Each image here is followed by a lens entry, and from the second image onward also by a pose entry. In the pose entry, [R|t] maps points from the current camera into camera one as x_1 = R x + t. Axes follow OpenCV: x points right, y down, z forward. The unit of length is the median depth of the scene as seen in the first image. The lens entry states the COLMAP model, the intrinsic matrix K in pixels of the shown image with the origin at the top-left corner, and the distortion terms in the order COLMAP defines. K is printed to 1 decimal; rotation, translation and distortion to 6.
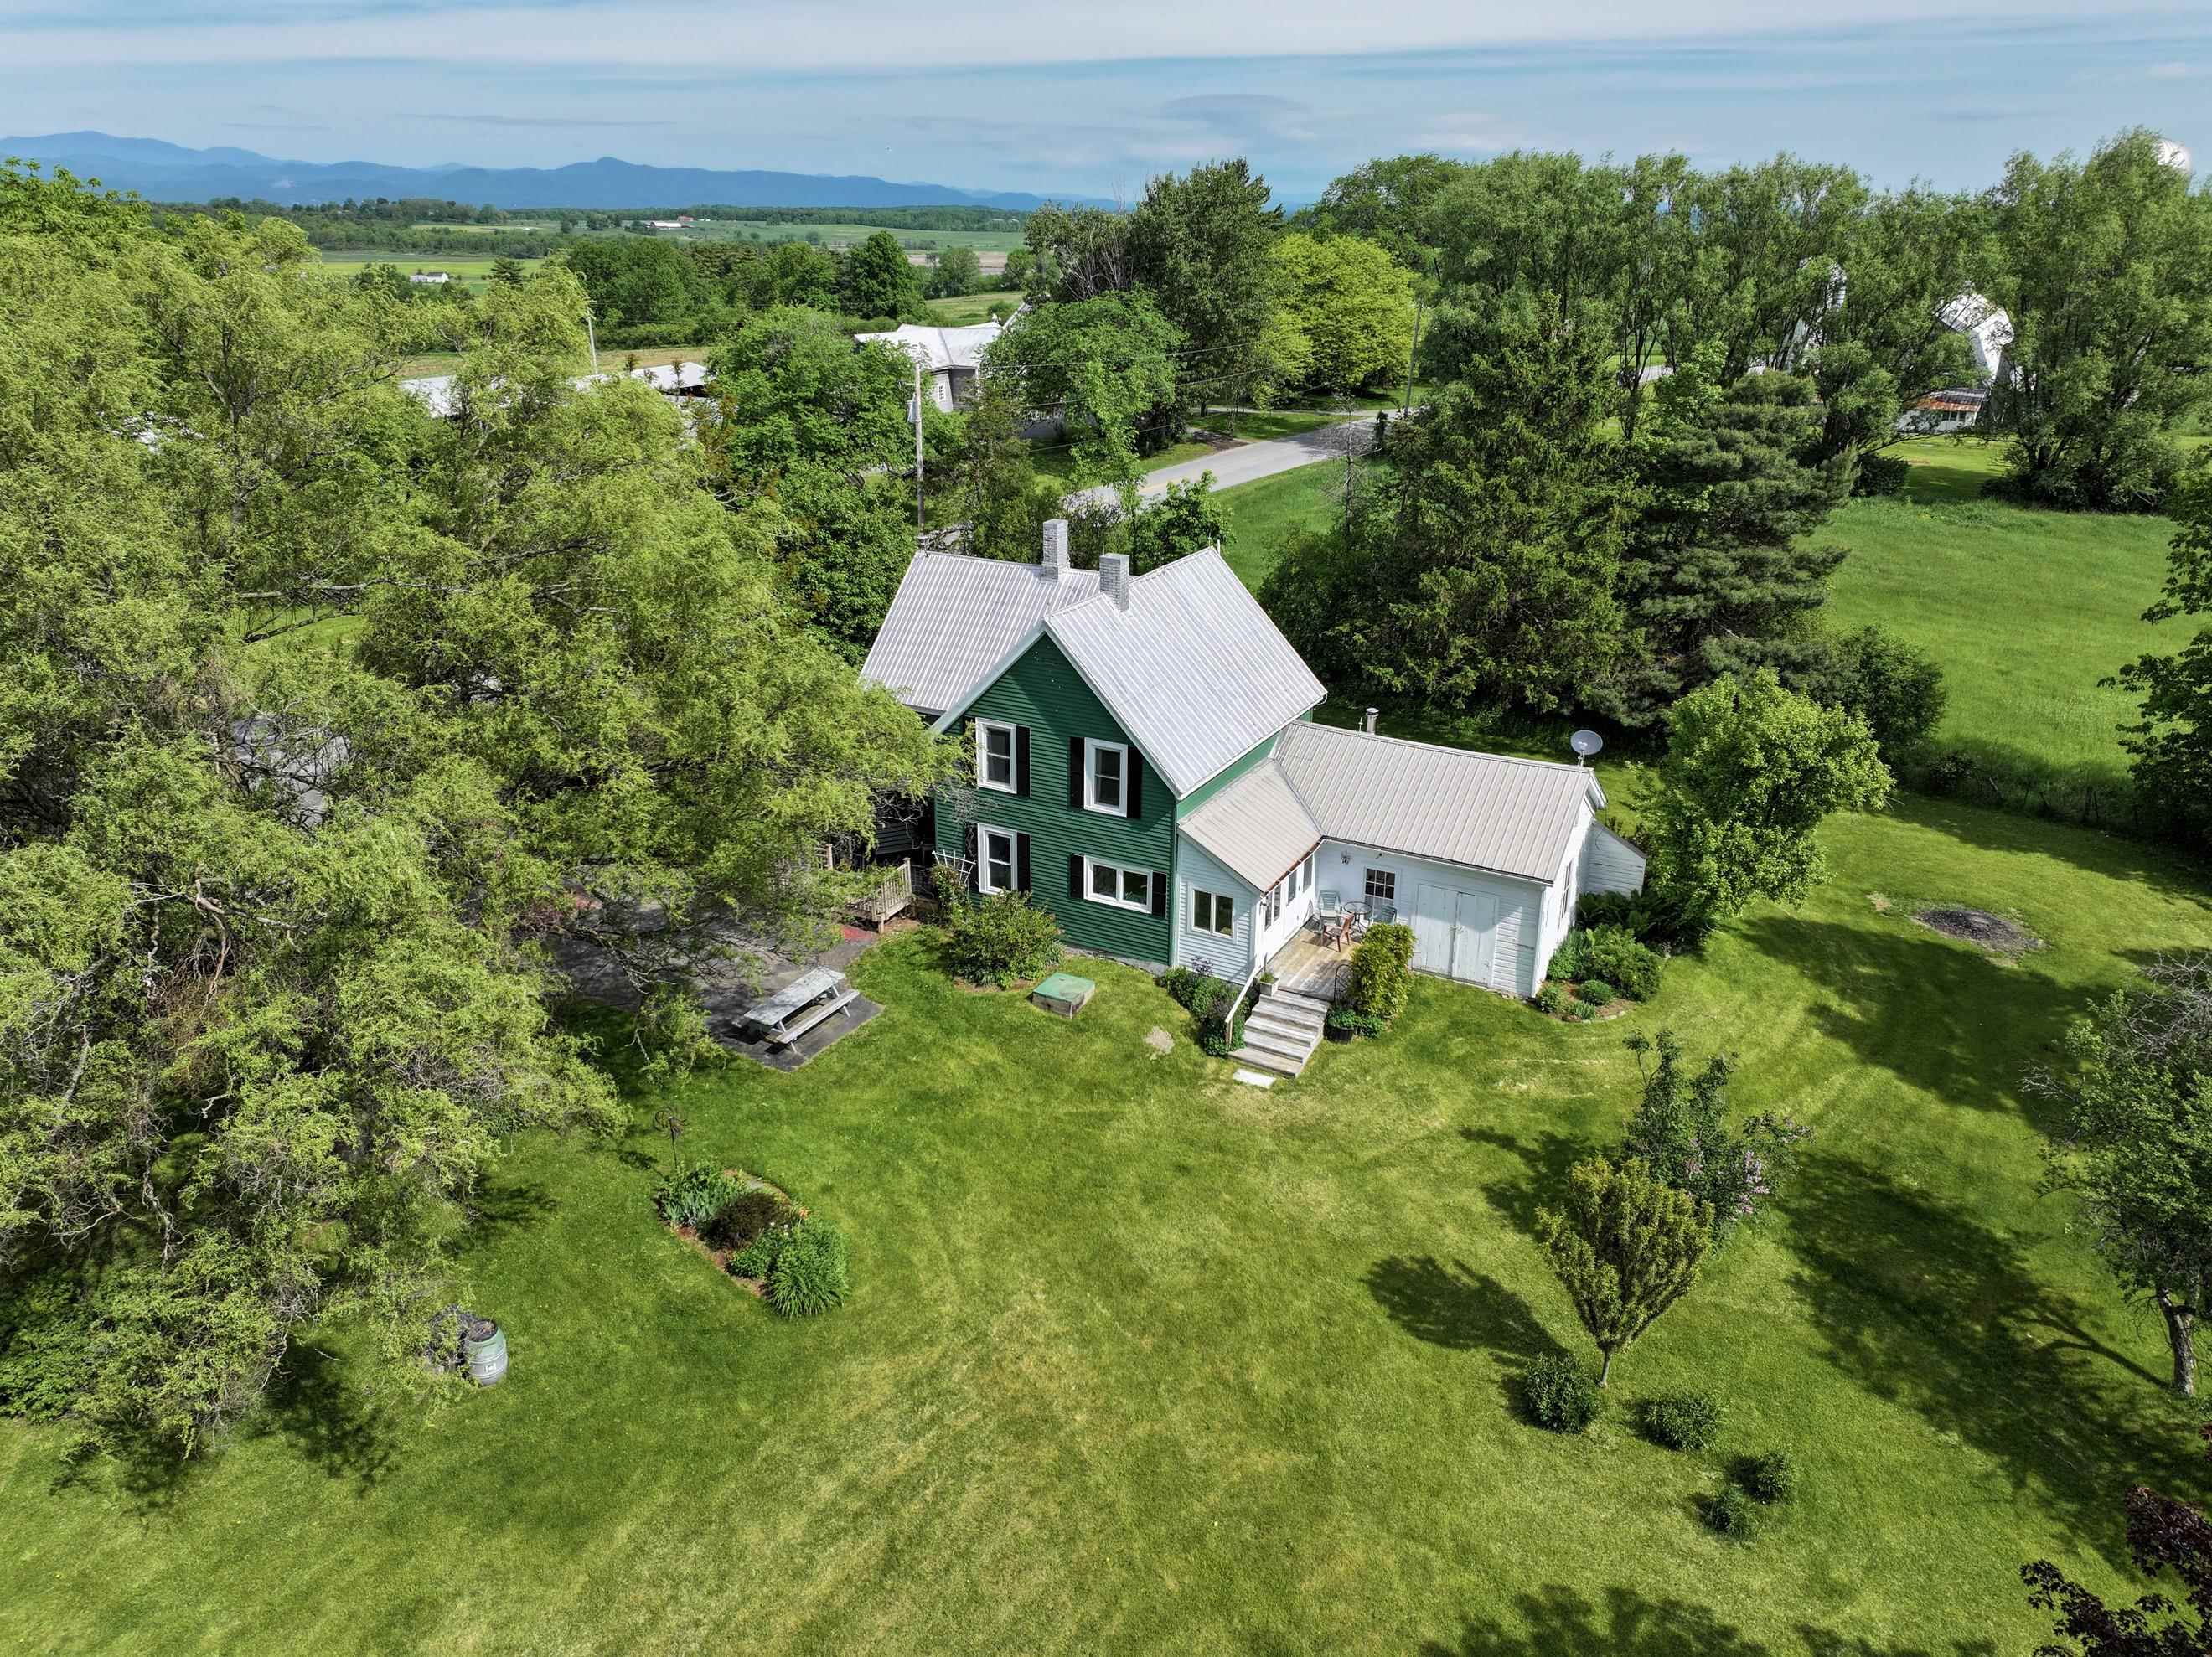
lens RADIAL K [[1554.2, 0, 1106.0], [0, 1554.2, 828.5], [0, 0, 1]] dist [0.006740, 0.000037]
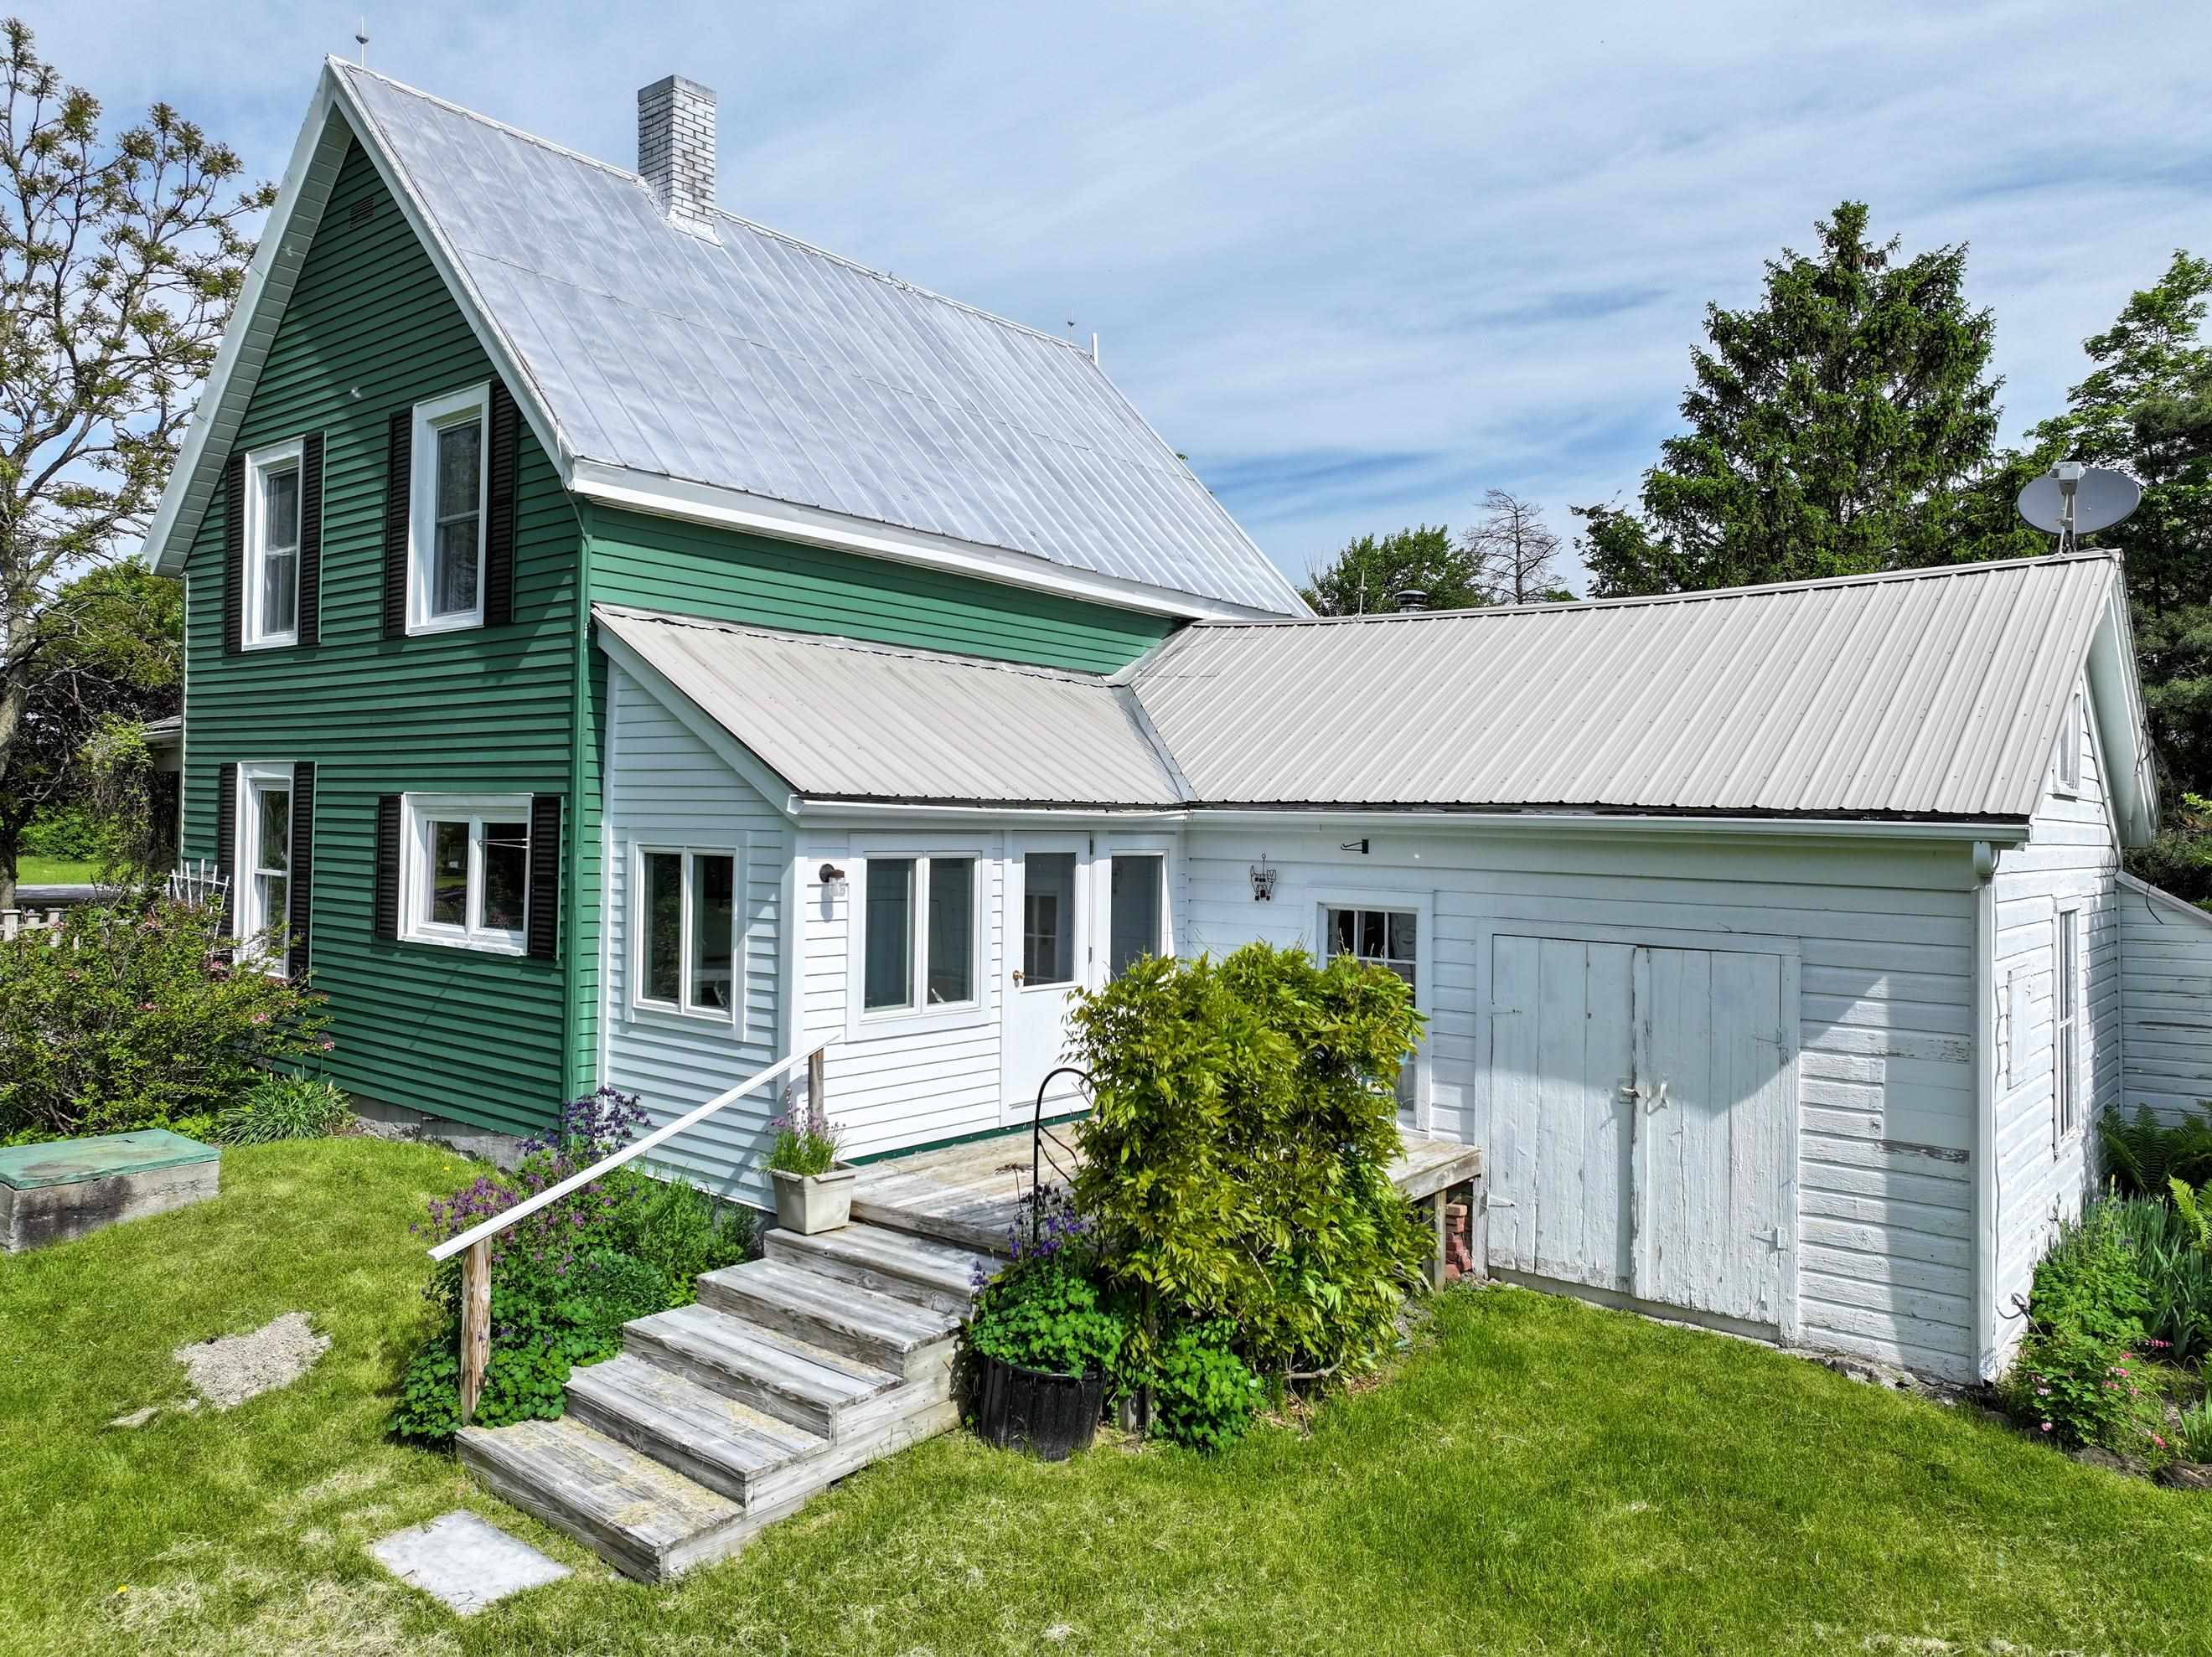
lens RADIAL K [[1554.2, 0, 1106.0], [0, 1554.2, 828.5], [0, 0, 1]] dist [0.006740, 0.000037]
pose [[0.980973, 0.015204, -0.193550, 0.195877], [-0.085588, 0.928695, -0.360833, 0.131639], [0.174262, 0.370533, 0.912326, 0.759802]]
